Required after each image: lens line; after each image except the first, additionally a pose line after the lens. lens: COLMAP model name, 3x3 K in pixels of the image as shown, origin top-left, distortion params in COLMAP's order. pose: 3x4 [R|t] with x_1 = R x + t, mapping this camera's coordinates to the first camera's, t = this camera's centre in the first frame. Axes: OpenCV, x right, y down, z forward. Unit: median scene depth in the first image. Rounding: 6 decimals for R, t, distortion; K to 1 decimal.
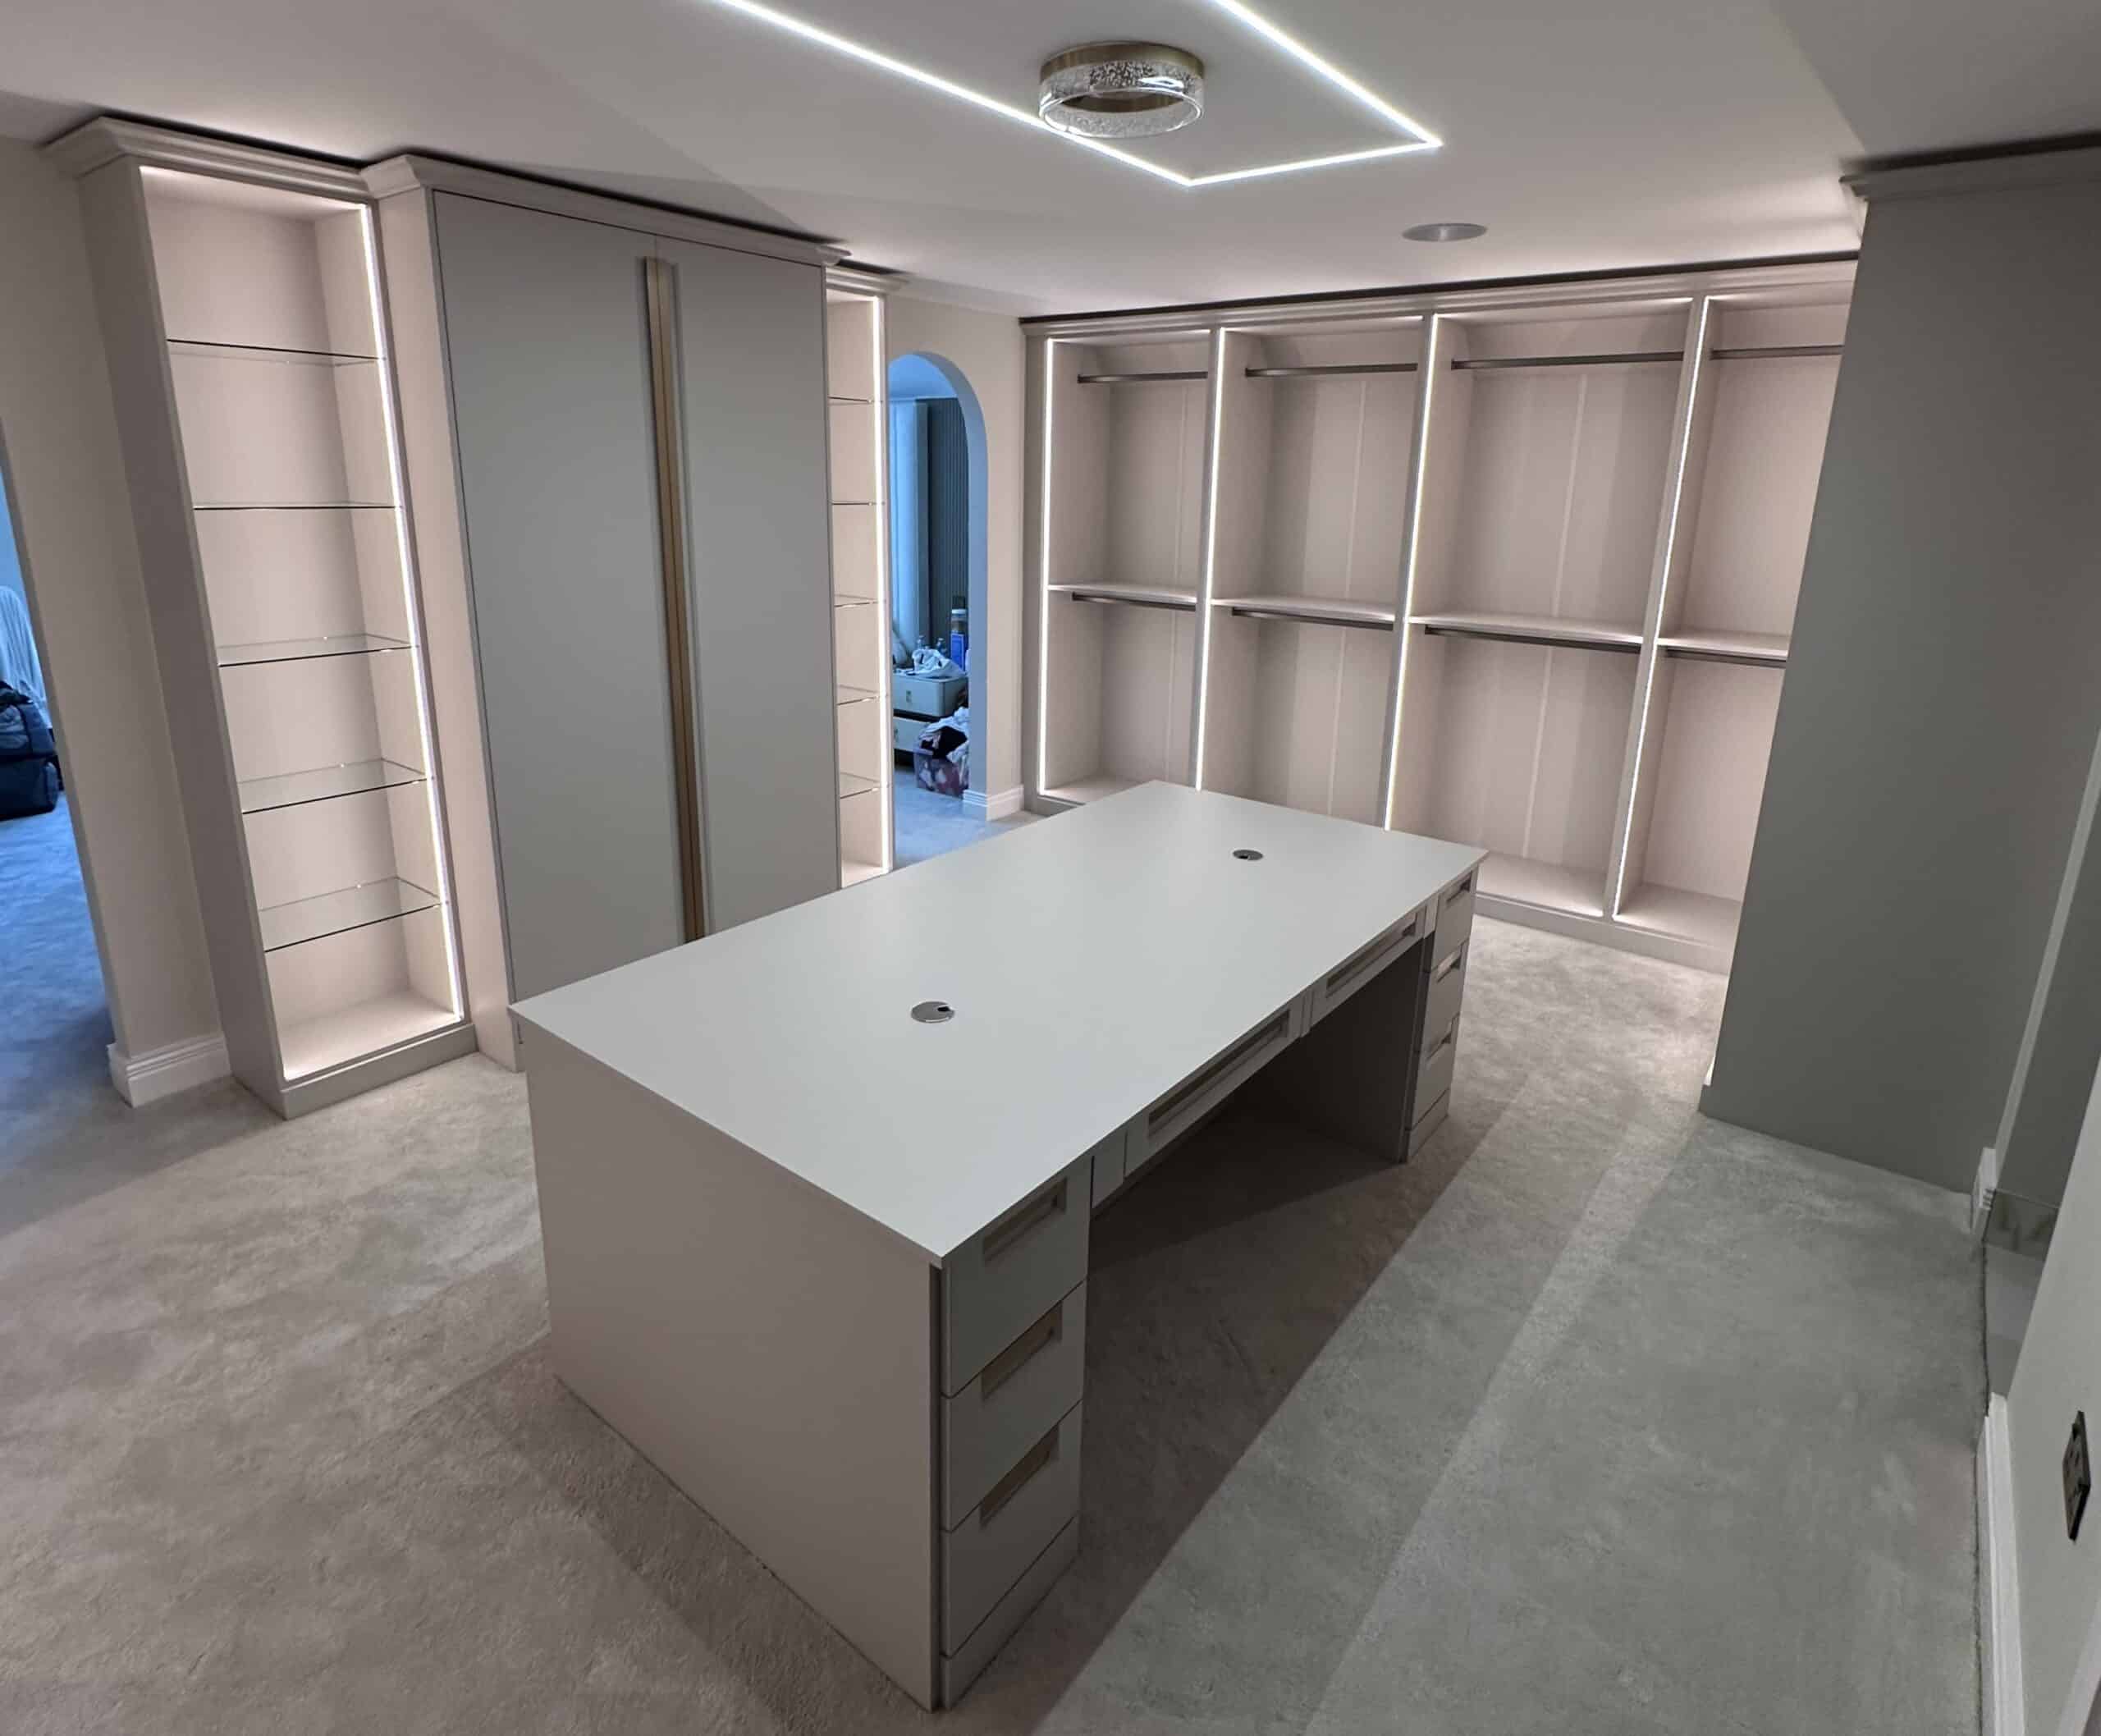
lens RADIAL K [[1154.1, 0, 1046.3], [0, 1154.1, 767.0], [0, 0, 1]] dist [-0.002791, 0.000778]
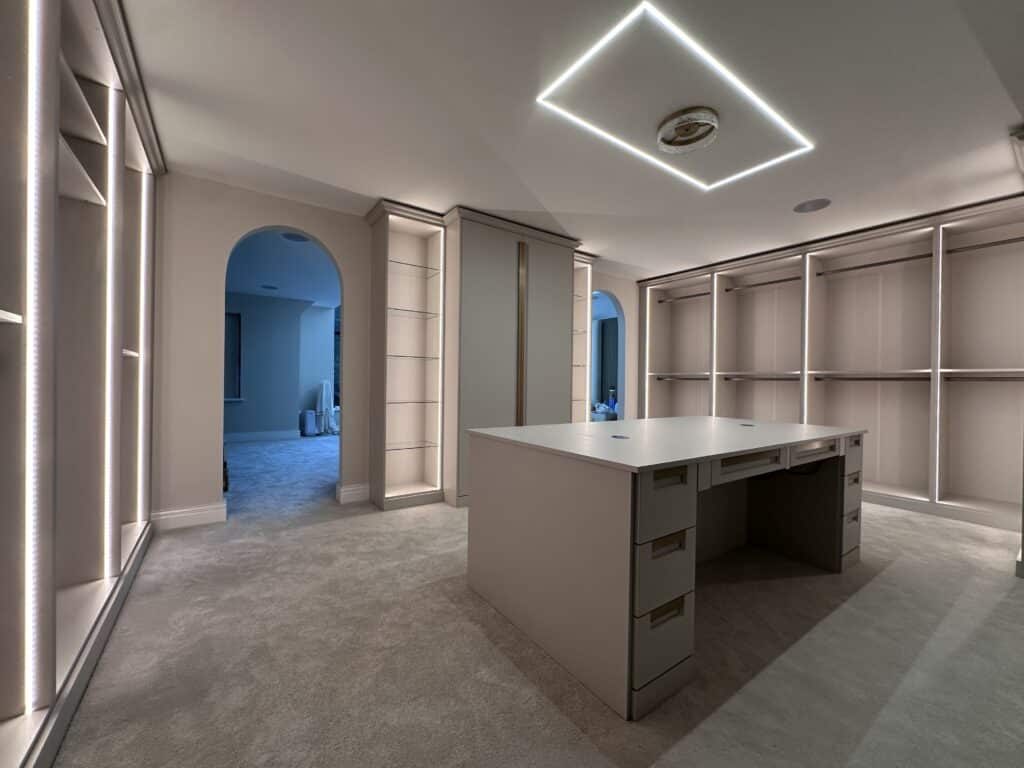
lens RADIAL K [[411.1, 0, 512.0], [0, 411.1, 384.0], [0, 0, 1]] dist [-0.000174, 0.000400]
pose [[0.956549, -0.005000, -0.291527, -0.045966], [-0.067668, 0.968747, -0.238644, 0.242670], [0.283609, 0.248002, 0.926316, 0.049583]]
